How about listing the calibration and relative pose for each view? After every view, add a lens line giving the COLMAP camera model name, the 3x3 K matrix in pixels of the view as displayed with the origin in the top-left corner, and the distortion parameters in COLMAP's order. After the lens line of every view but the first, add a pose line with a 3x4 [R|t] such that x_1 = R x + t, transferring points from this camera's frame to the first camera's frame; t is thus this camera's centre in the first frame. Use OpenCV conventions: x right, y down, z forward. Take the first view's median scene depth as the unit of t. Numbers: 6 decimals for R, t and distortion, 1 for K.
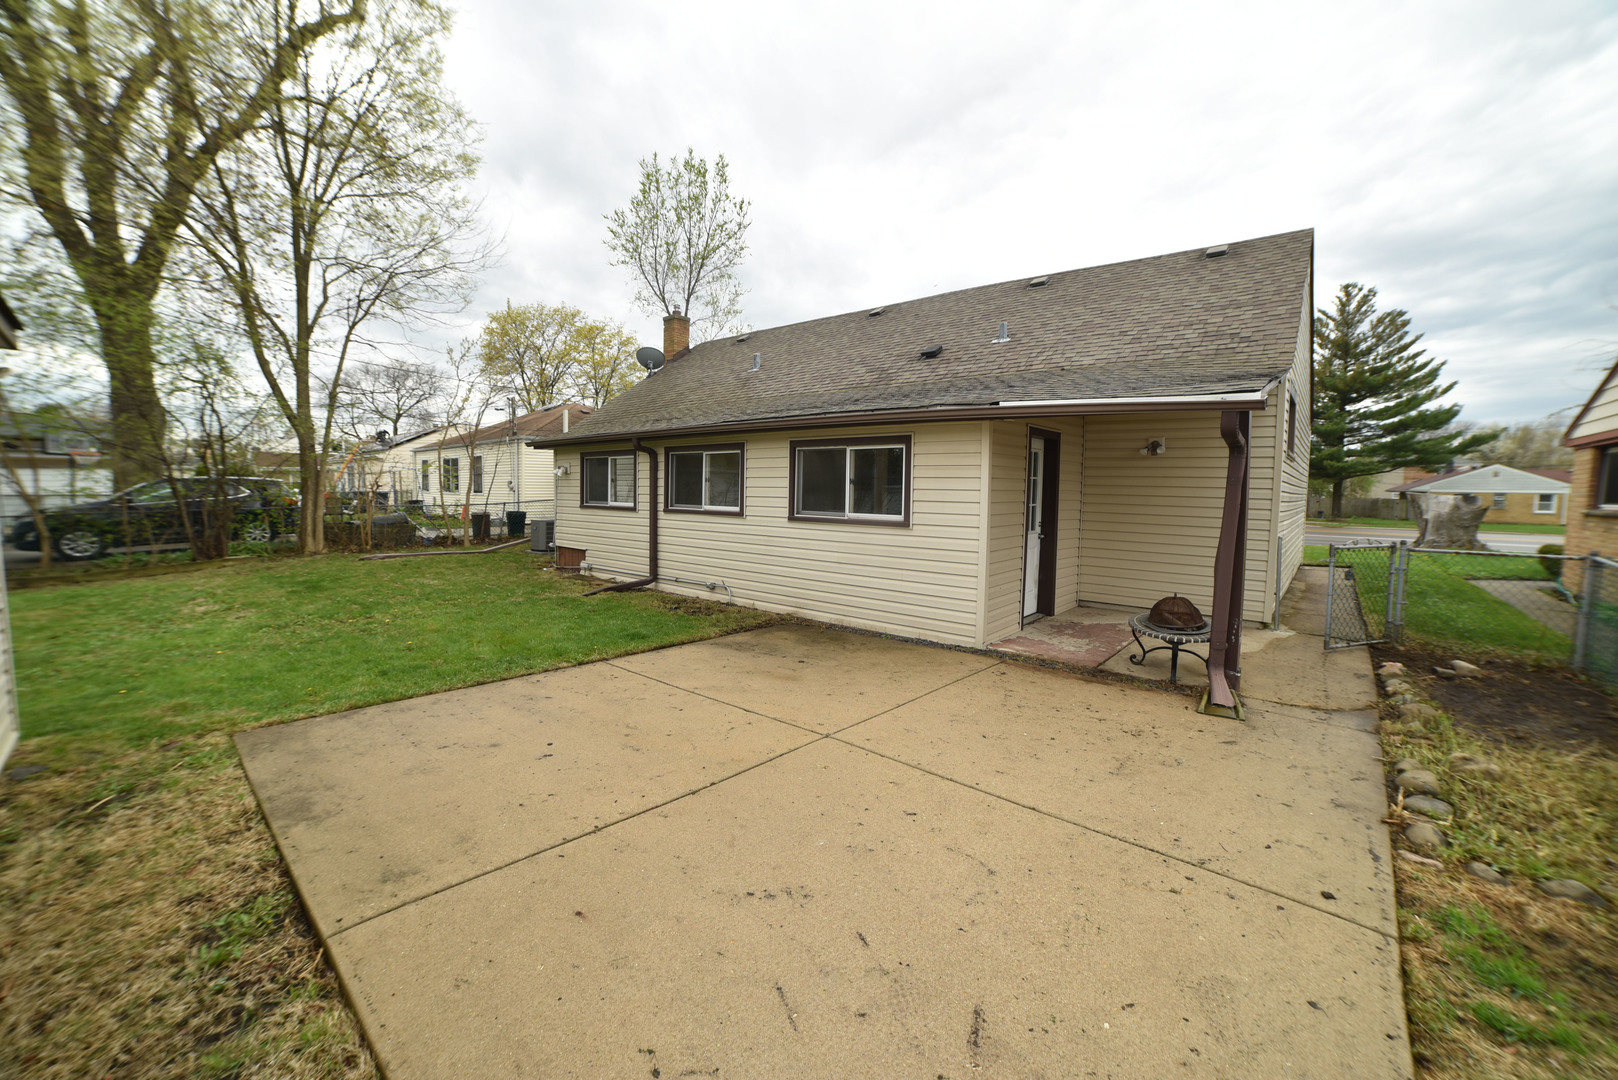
lens RADIAL K [[643.7, 0, 812.1], [0, 643.7, 537.2], [0, 0, 1]] dist [-0.103329, 0.034217]
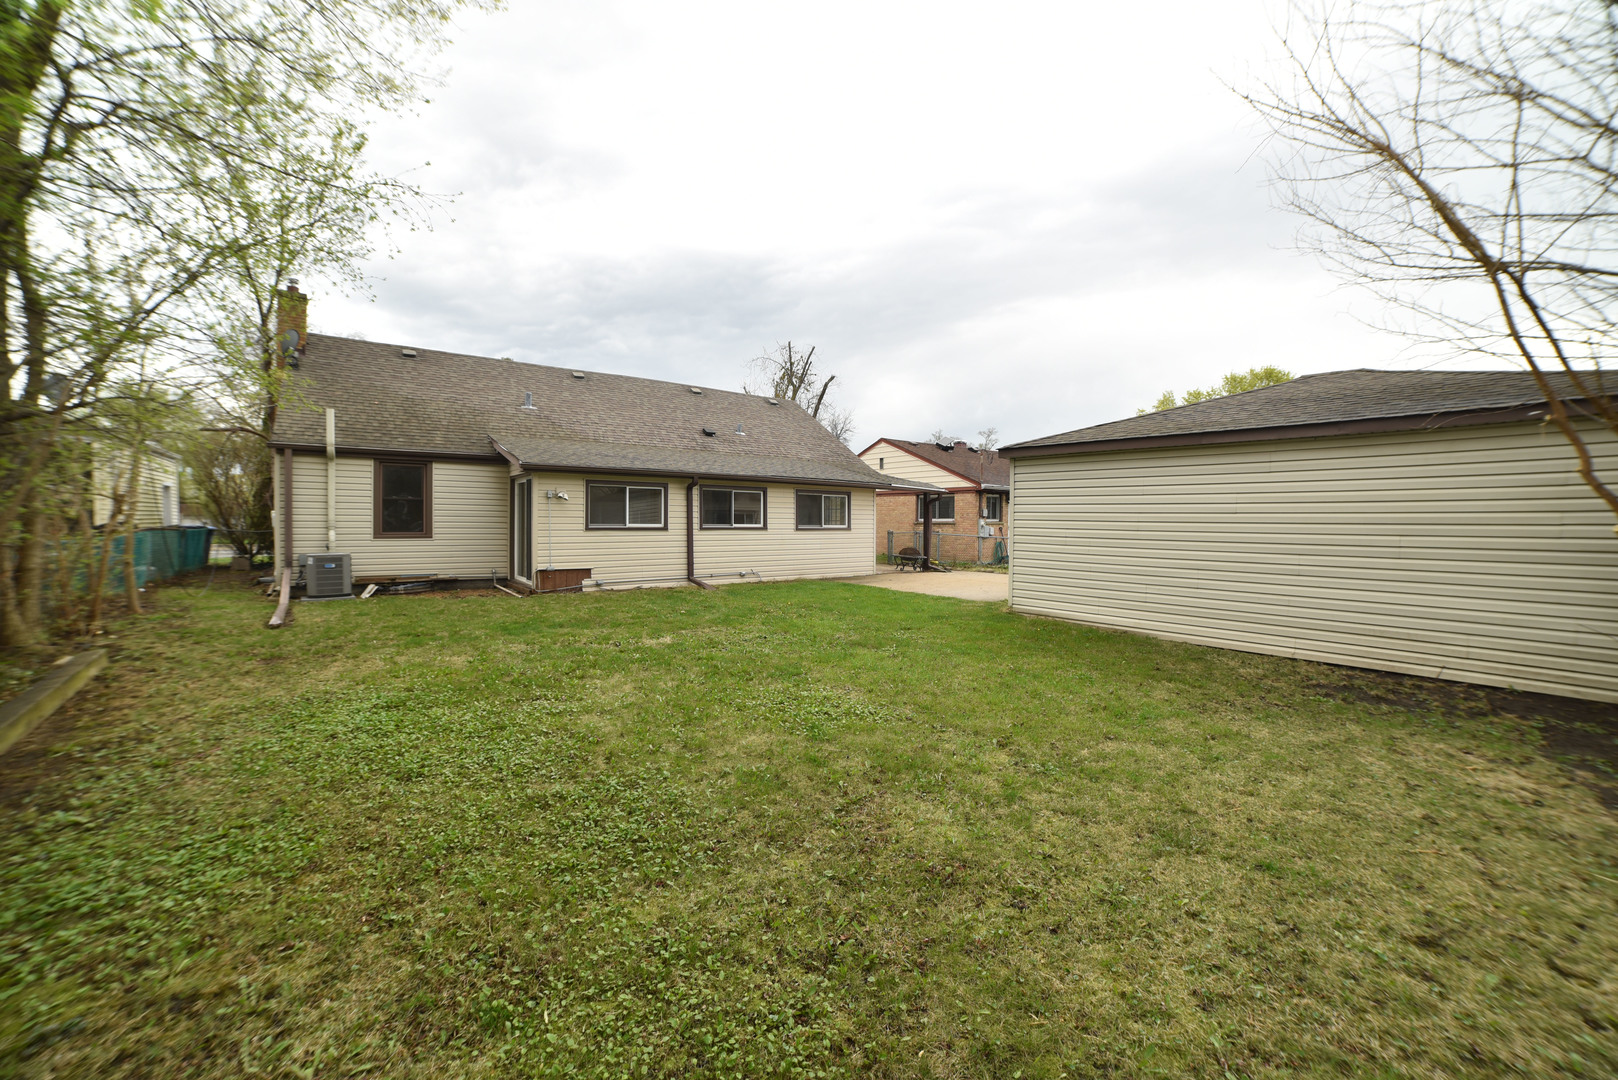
lens RADIAL K [[643.7, 0, 812.1], [0, 643.7, 537.2], [0, 0, 1]] dist [-0.103329, 0.034217]
pose [[0.195078, -0.062784, 0.978776, -1.565634], [0.044407, 0.997491, 0.055134, -0.089664], [-0.979782, 0.032709, 0.197377, 0.473064]]
